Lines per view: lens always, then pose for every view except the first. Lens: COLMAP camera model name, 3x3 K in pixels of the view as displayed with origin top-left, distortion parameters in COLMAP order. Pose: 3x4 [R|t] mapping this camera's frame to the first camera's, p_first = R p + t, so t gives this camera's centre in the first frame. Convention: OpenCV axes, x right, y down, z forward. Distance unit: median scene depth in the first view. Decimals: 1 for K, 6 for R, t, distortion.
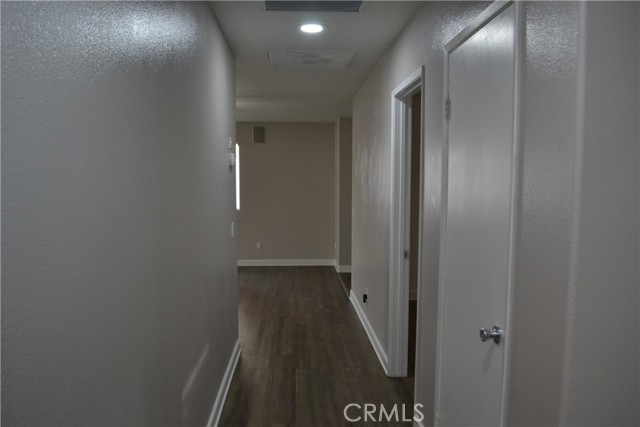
lens RADIAL K [[510.8, 0, 321.5], [0, 510.8, 221.5], [0, 0, 1]] dist [-0.079309, 0.001886]
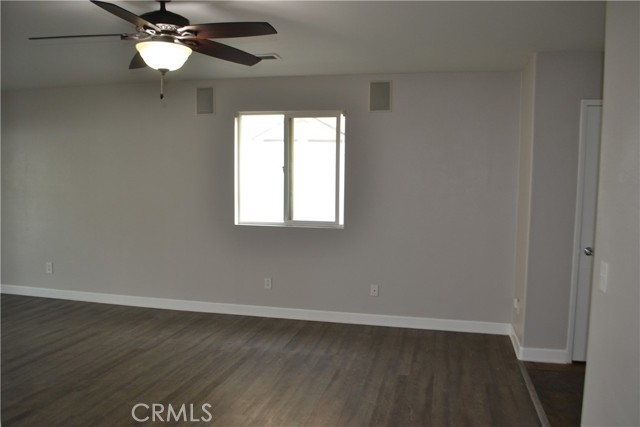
lens RADIAL K [[510.8, 0, 321.5], [0, 510.8, 221.5], [0, 0, 1]] dist [-0.079309, 0.001886]
pose [[0.960428, 0.037539, -0.275987, -0.023895], [-0.038102, 0.999268, 0.003324, -0.031069], [0.275910, 0.007323, 0.961156, 0.436492]]
